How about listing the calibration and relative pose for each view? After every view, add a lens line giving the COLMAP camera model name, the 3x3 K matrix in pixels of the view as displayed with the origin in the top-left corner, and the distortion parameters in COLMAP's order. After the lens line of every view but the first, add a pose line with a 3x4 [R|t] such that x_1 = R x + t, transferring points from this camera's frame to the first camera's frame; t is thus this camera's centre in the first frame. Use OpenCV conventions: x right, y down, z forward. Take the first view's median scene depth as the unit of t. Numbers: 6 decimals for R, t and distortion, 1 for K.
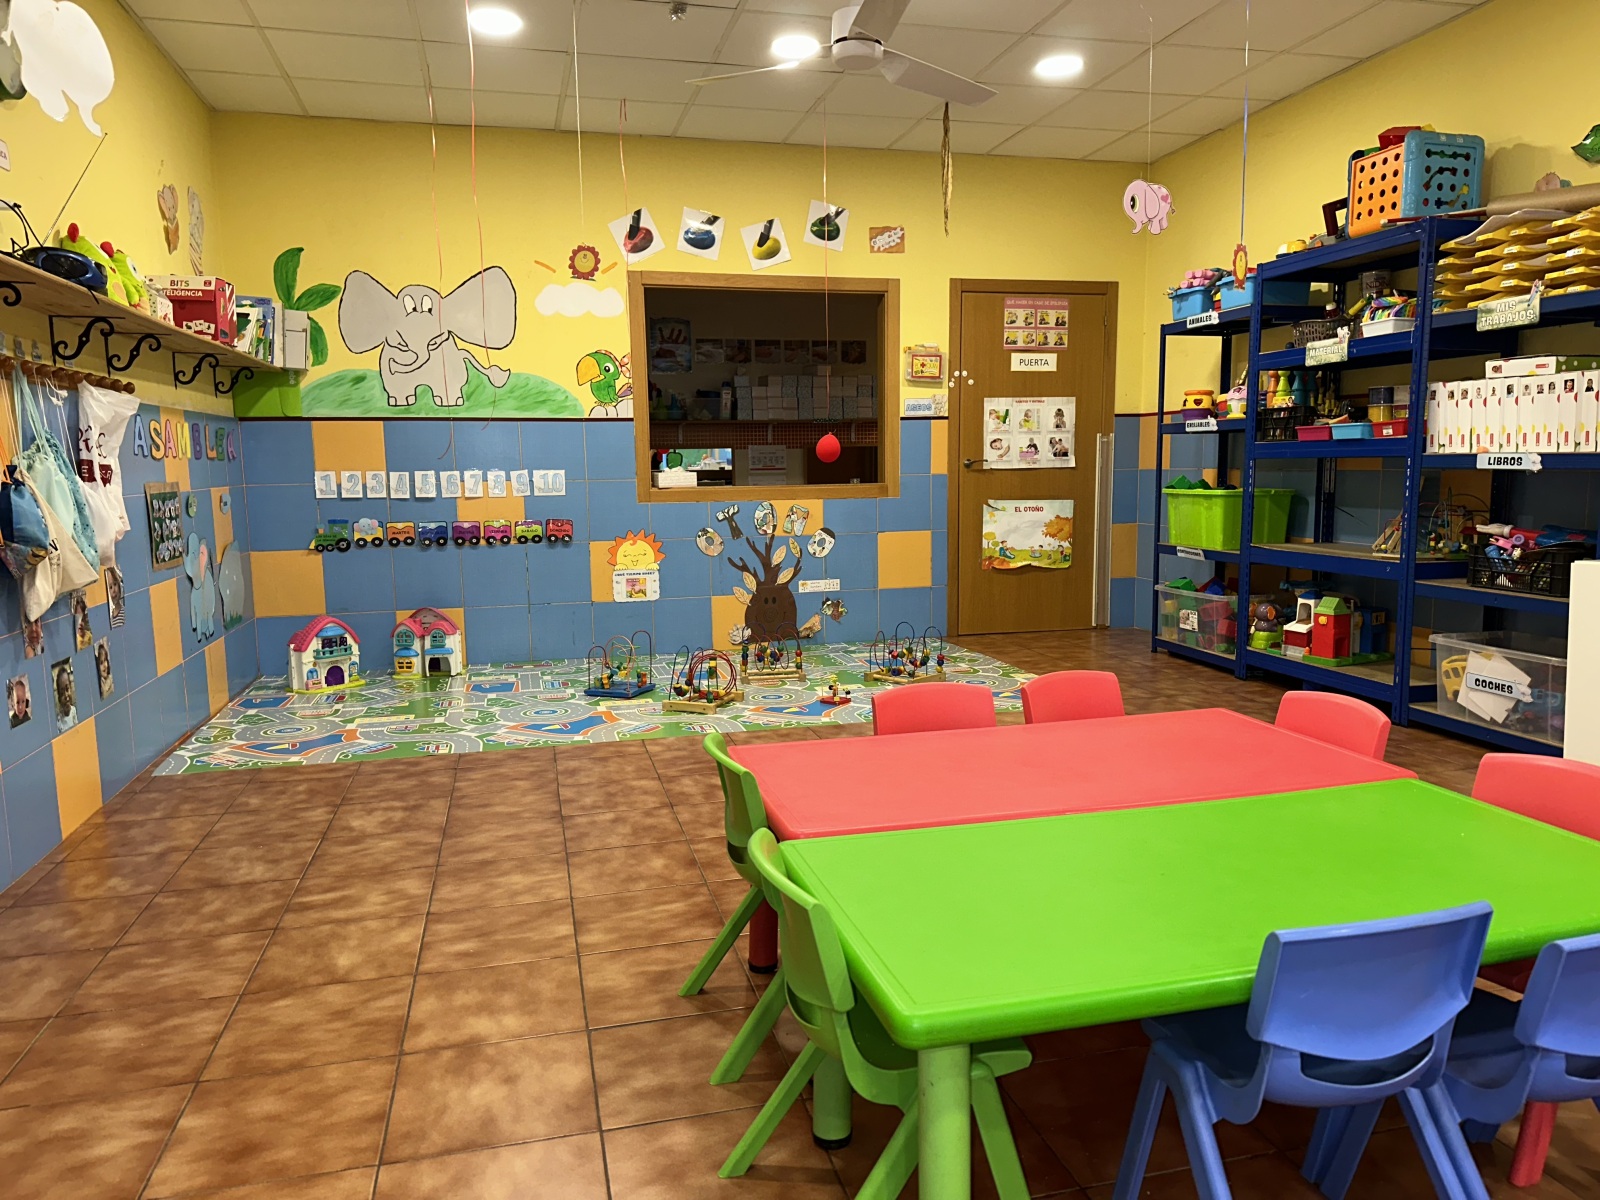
lens RADIAL K [[1114.1, 0, 800.0], [0, 1114.1, 600.0], [0, 0, 1]] dist [0.154736, -0.256784]
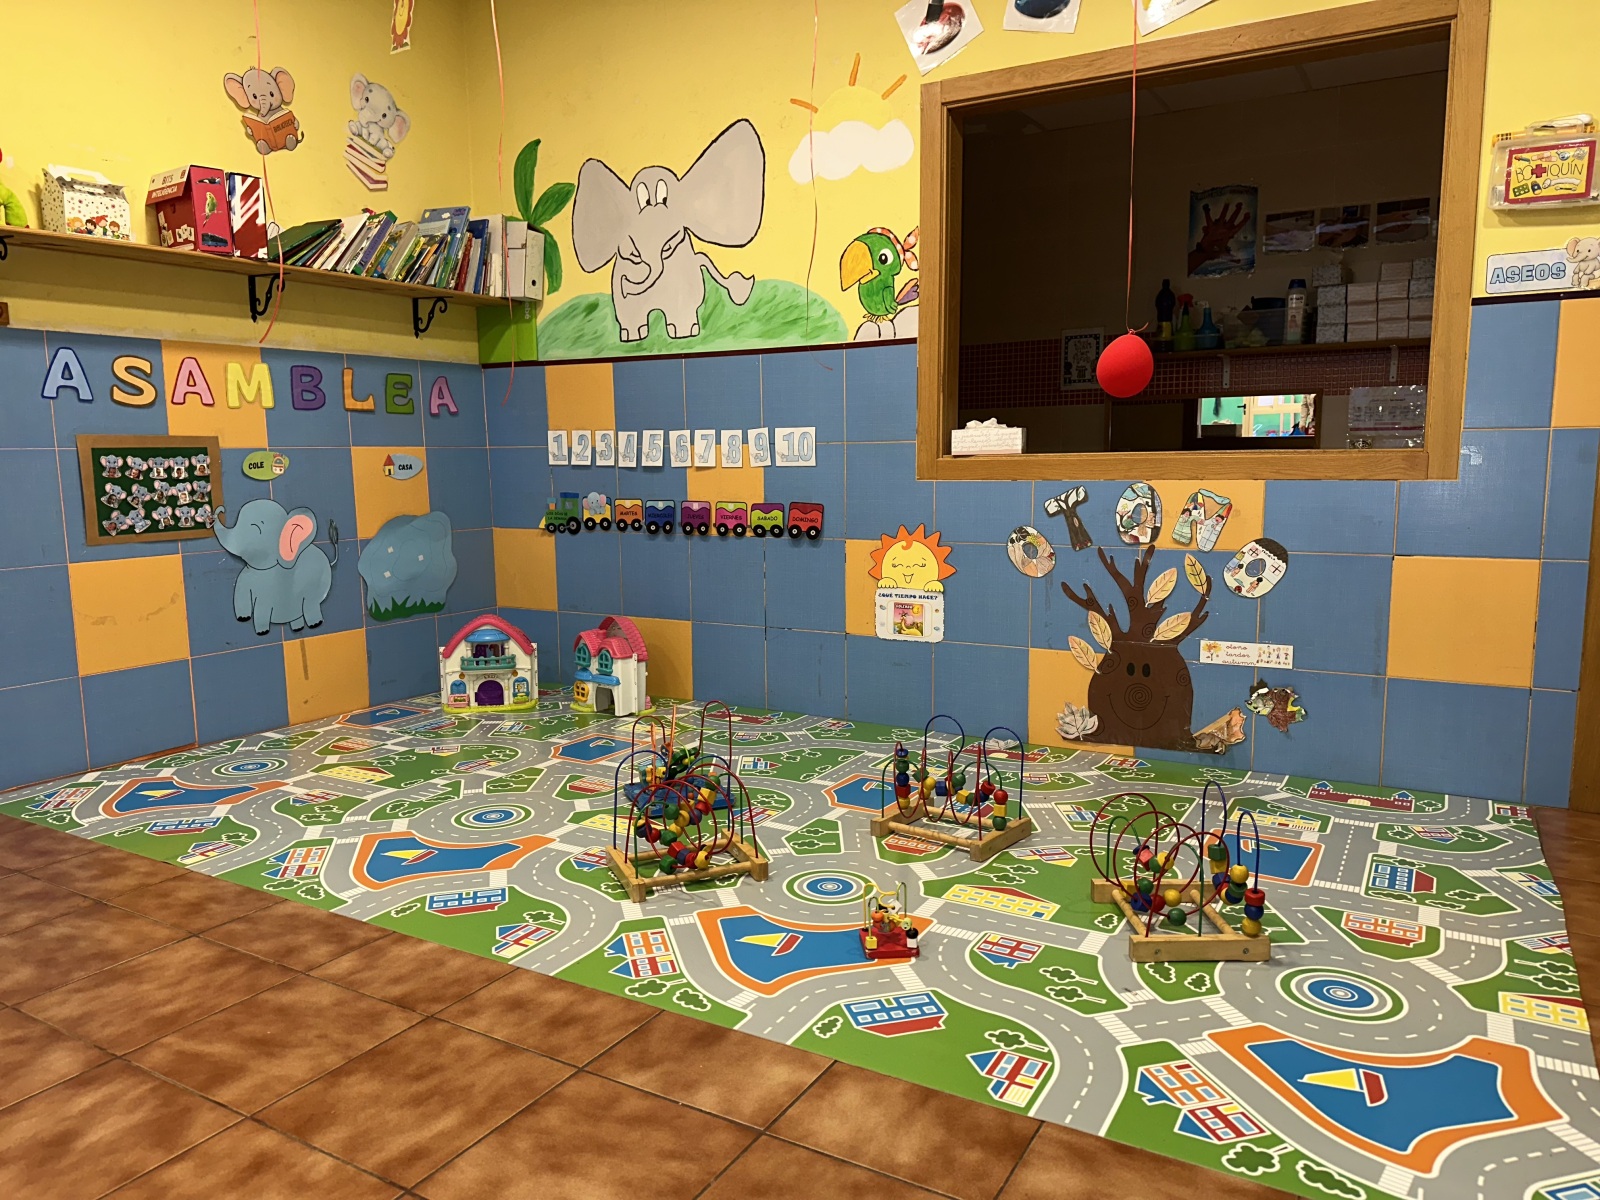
lens RADIAL K [[1114.1, 0, 800.0], [0, 1114.1, 600.0], [0, 0, 1]] dist [0.154736, -0.256784]
pose [[0.714700, 0.098434, -0.692470, 0.241609], [-0.086246, 0.994894, 0.052409, -0.049975], [0.694093, 0.022266, 0.719541, 0.538806]]
